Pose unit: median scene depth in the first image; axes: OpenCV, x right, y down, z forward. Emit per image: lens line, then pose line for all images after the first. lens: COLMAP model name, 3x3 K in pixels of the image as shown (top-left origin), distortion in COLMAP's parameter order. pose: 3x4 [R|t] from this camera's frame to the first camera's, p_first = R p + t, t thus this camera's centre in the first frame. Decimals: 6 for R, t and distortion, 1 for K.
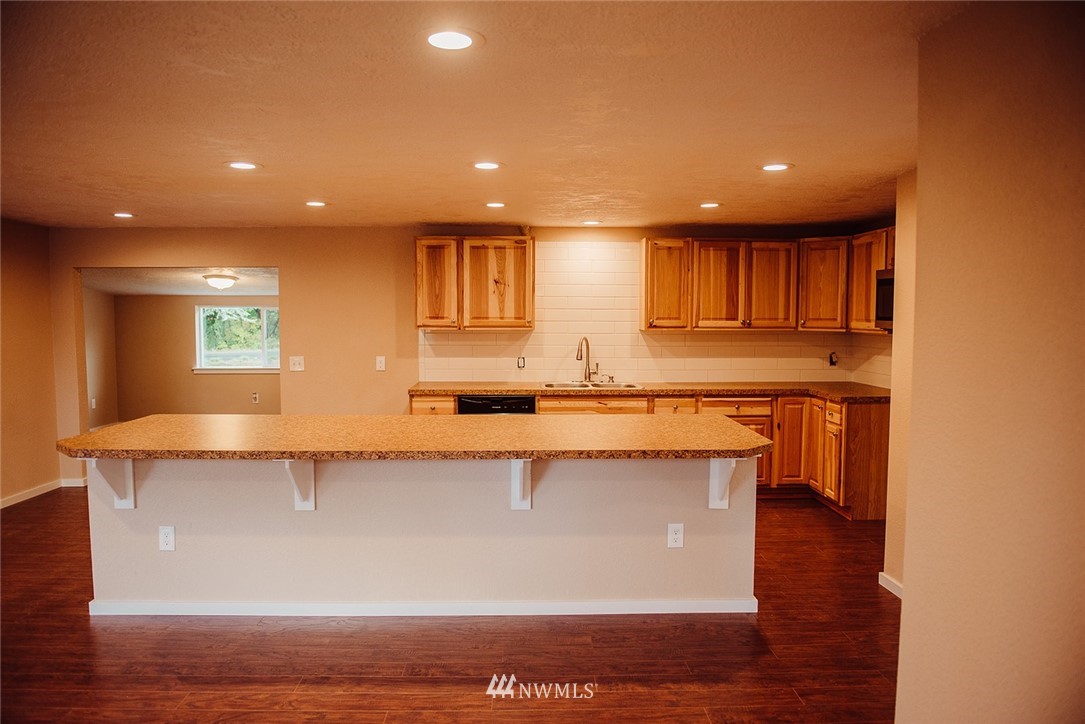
lens RADIAL K [[751.2, 0, 541.3], [0, 751.2, 370.7], [0, 0, 1]] dist [-0.046363, -0.007030]
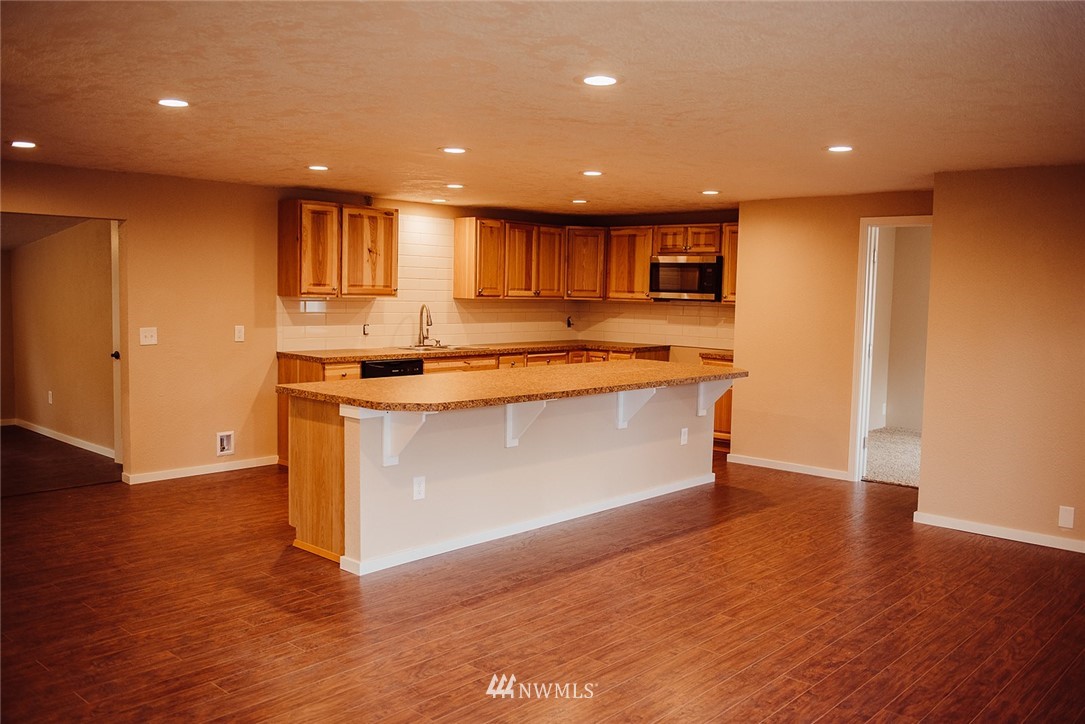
lens RADIAL K [[902.4, 0, 537.5], [0, 902.4, 367.0], [0, 0, 1]] dist [-0.014380, -0.005135]
pose [[0.698293, -0.049180, 0.714121, -0.812019], [0.033510, 0.998789, 0.036017, 0.004267], [-0.715027, -0.001220, 0.699095, -0.030945]]
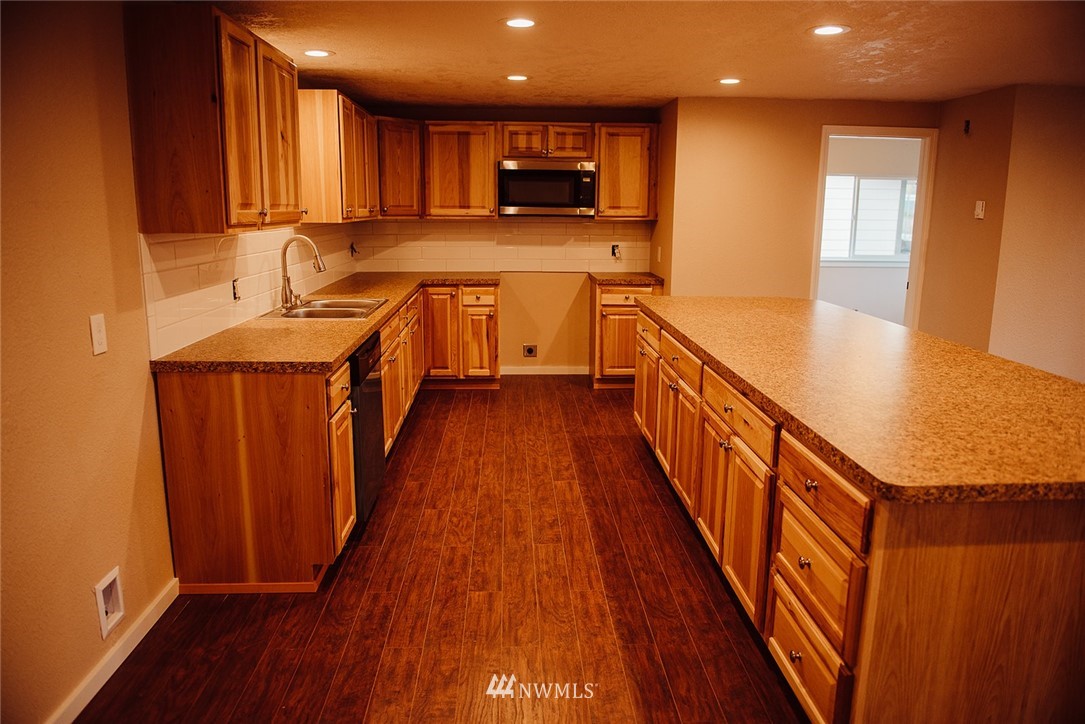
lens RADIAL K [[751.2, 0, 537.3], [0, 751.2, 372.6], [0, 0, 1]] dist [-0.046363, -0.007030]
pose [[-0.019382, -0.217892, 0.975780, -0.624225], [0.068388, 0.973389, 0.218716, -0.060214], [-0.997471, 0.070971, -0.003965, 0.857695]]
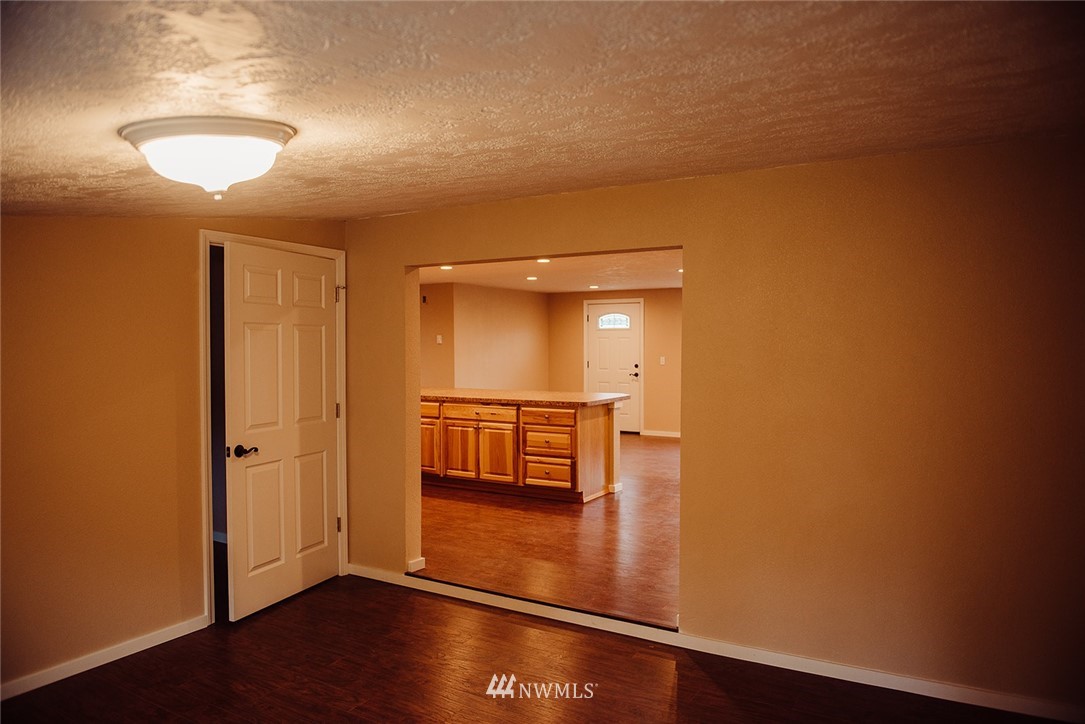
lens RADIAL K [[751.2, 0, 541.6], [0, 751.2, 363.6], [0, 0, 1]] dist [-0.046363, -0.007030]
pose [[-0.843200, -0.012745, 0.537449, -0.918222], [0.042694, 0.994974, 0.090577, -0.114909], [-0.535903, 0.099320, -0.838418, 1.681903]]
